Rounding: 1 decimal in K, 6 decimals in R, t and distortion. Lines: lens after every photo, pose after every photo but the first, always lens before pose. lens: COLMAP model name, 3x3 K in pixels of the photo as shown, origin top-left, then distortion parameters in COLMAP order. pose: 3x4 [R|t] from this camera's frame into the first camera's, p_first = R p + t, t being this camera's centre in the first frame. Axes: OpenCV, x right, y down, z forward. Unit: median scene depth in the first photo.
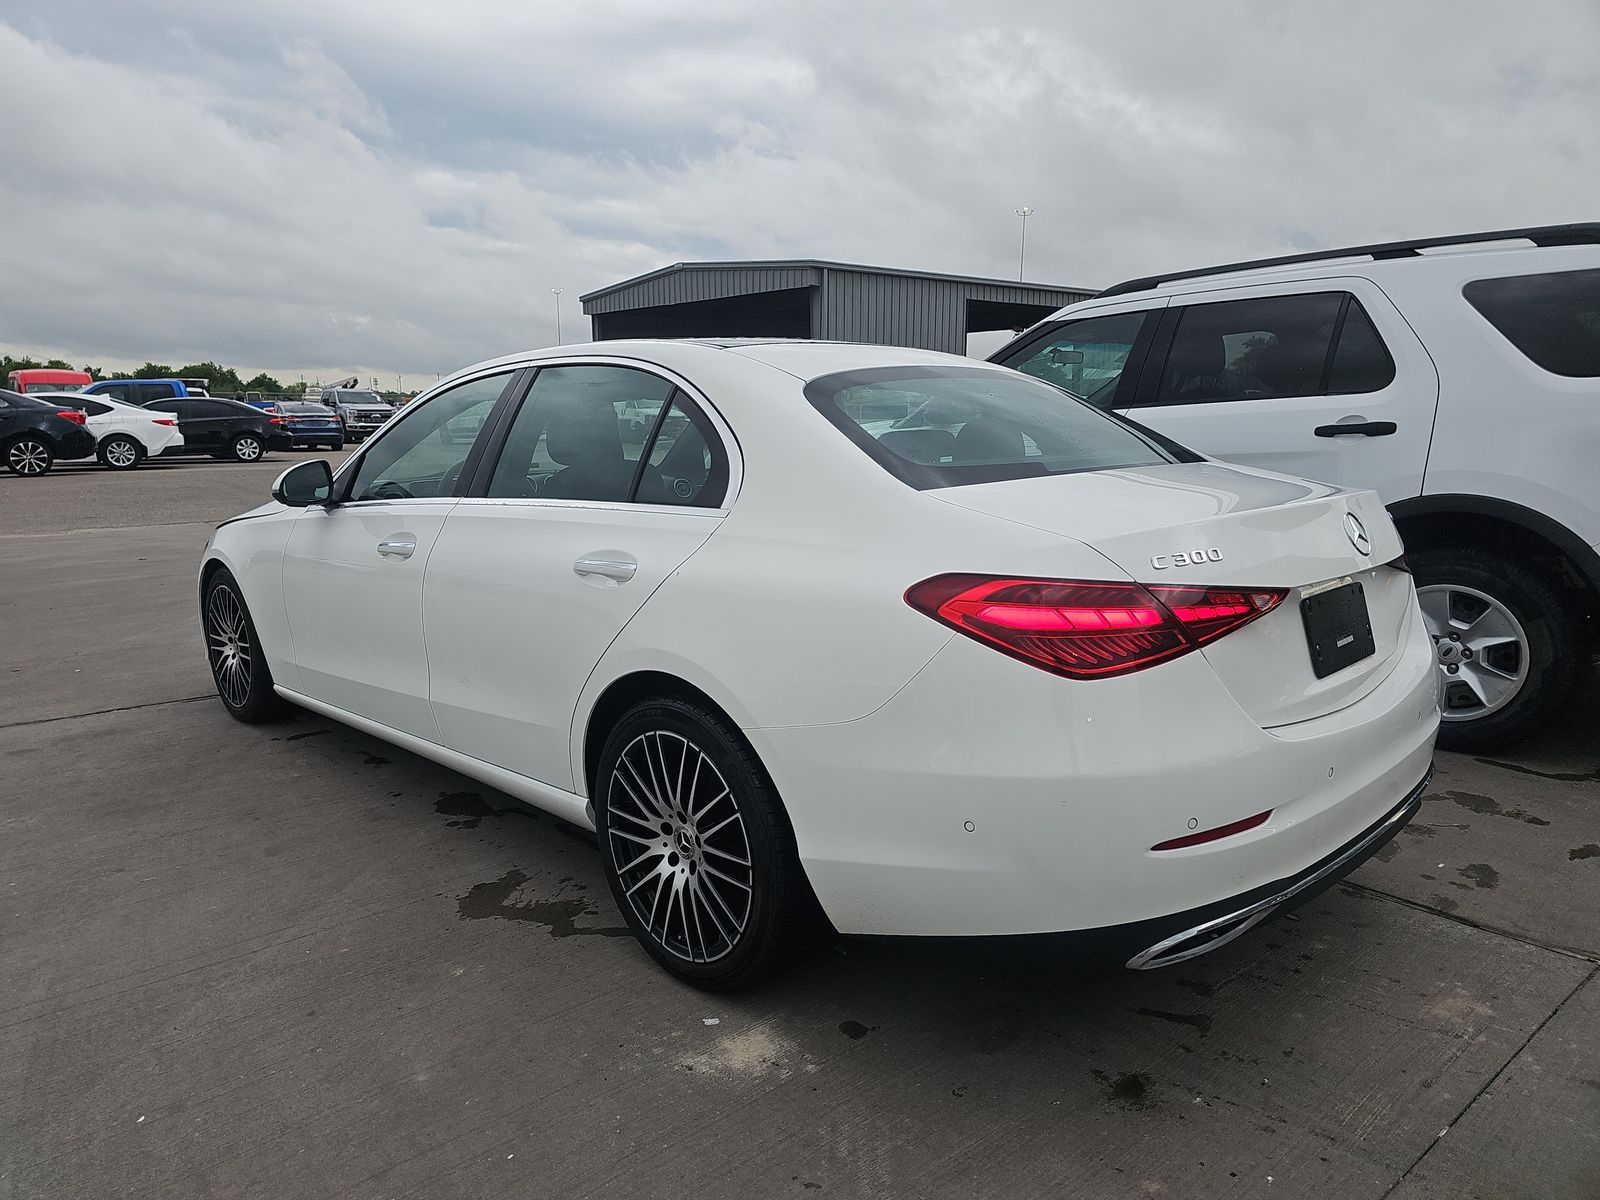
lens RADIAL K [[1073.7, 0, 793.8], [0, 1073.7, 613.6], [0, 0, 1]] dist [0.037526, -0.019685]
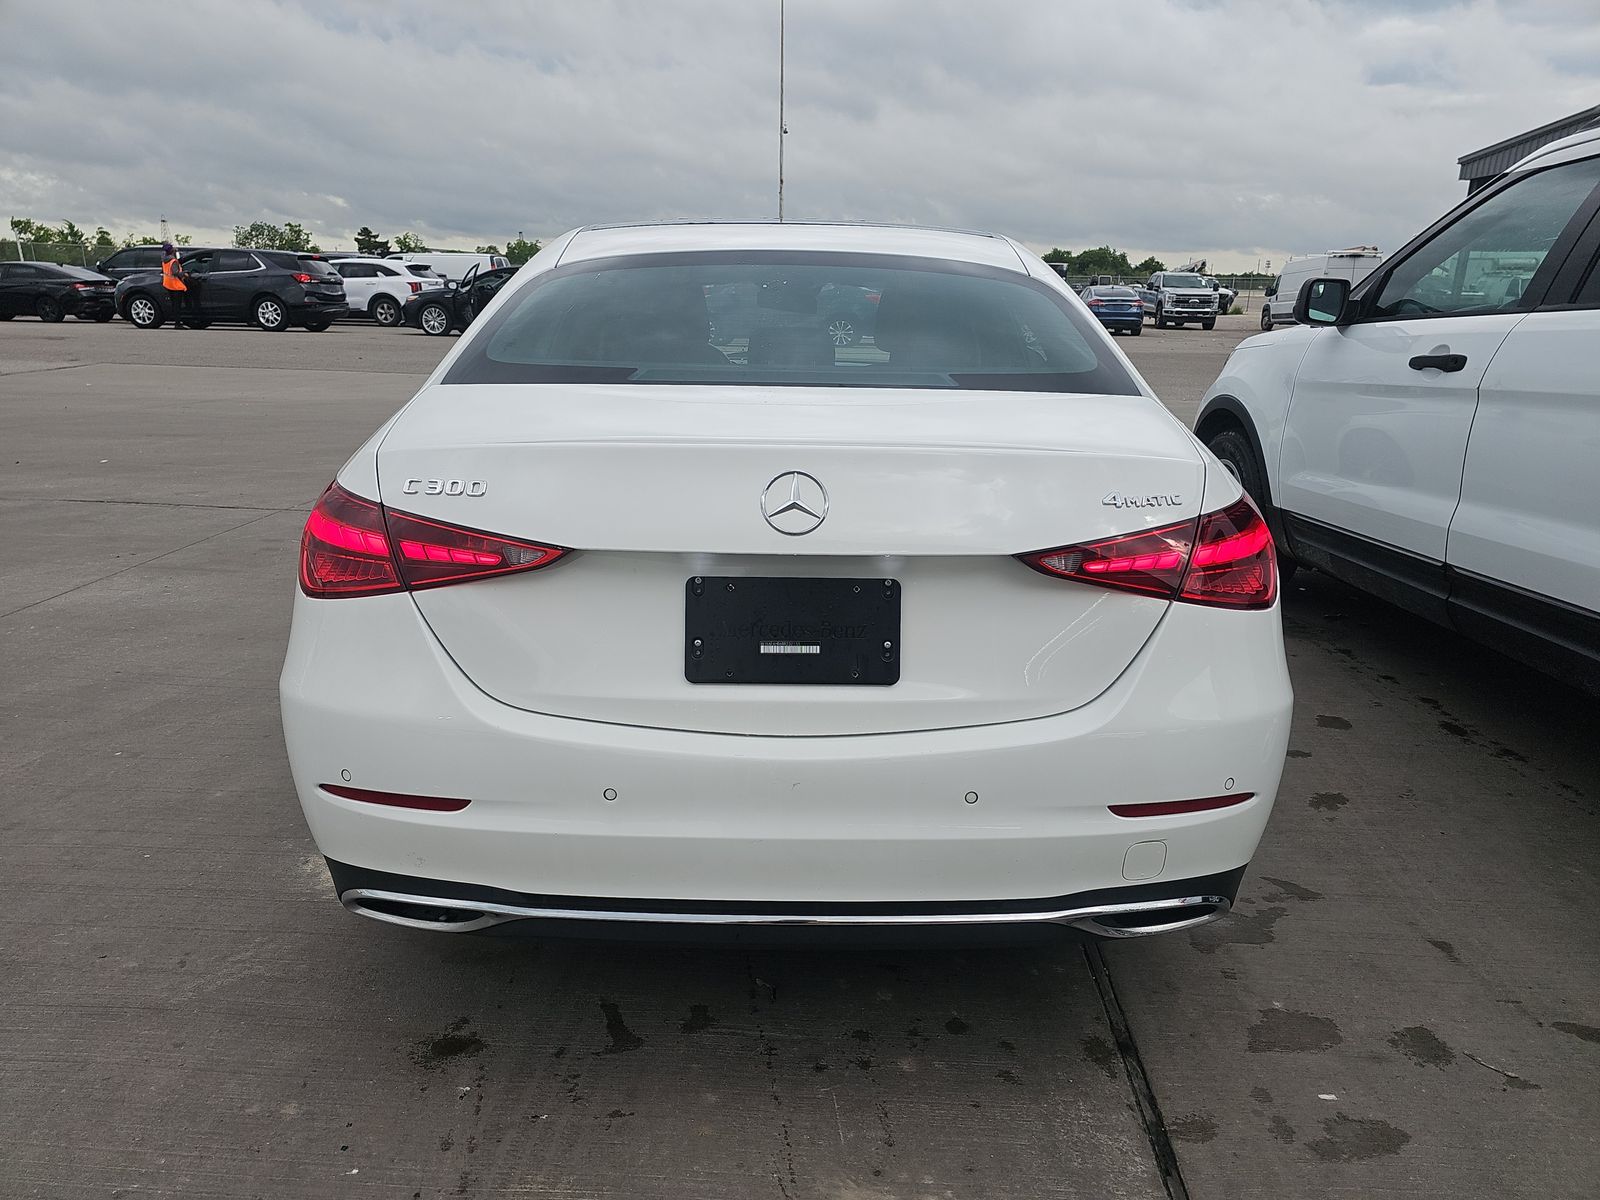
lens RADIAL K [[1073.7, 0, 793.8], [0, 1073.7, 613.6], [0, 0, 1]] dist [0.037526, -0.019685]
pose [[0.714596, 0.218725, -0.664463, 0.227088], [-0.150798, 0.975694, 0.158999, -0.025958], [0.683090, -0.013420, 0.730211, 0.111594]]
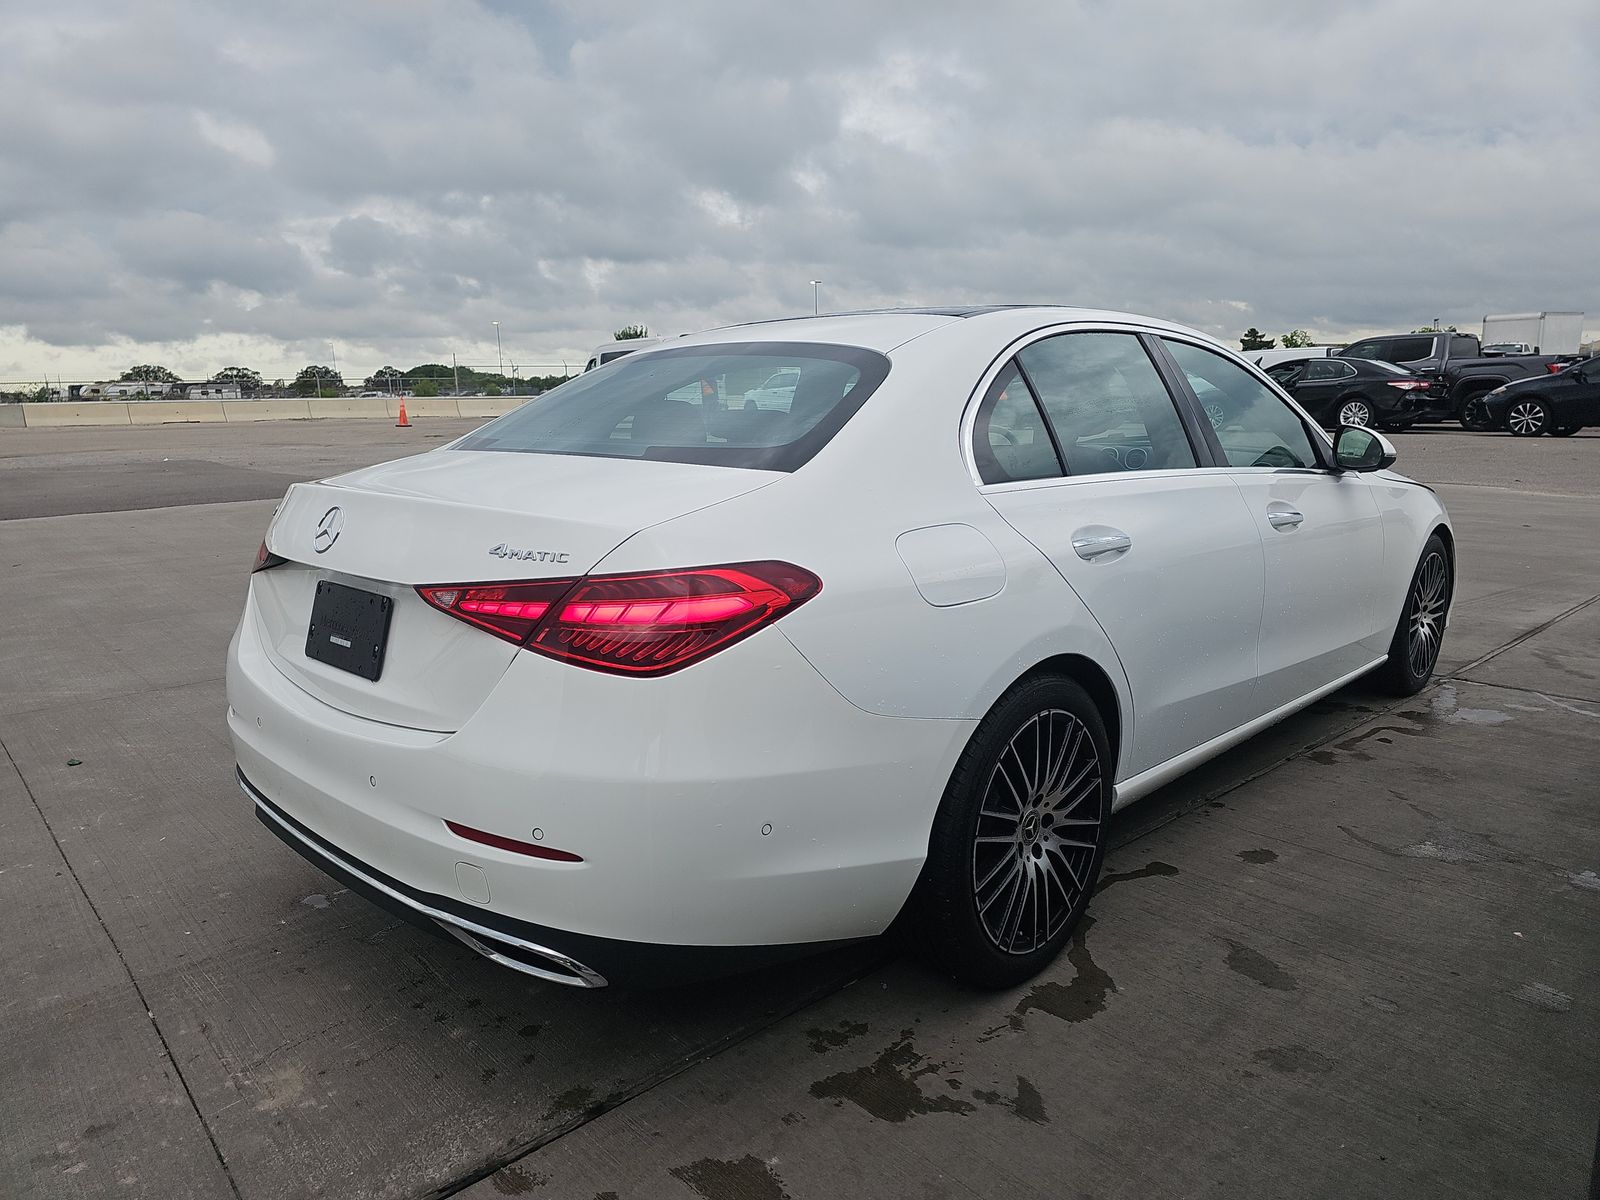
lens RADIAL K [[1085.3, 0, 800.0], [0, 1085.3, 600.0], [0, 0, 1]] dist [0.035838, -0.023175]
pose [[0.008623, 0.195601, -0.980646, 0.334969], [-0.167812, 0.967057, 0.191415, -0.060567], [0.985781, 0.162913, 0.041163, 0.313044]]
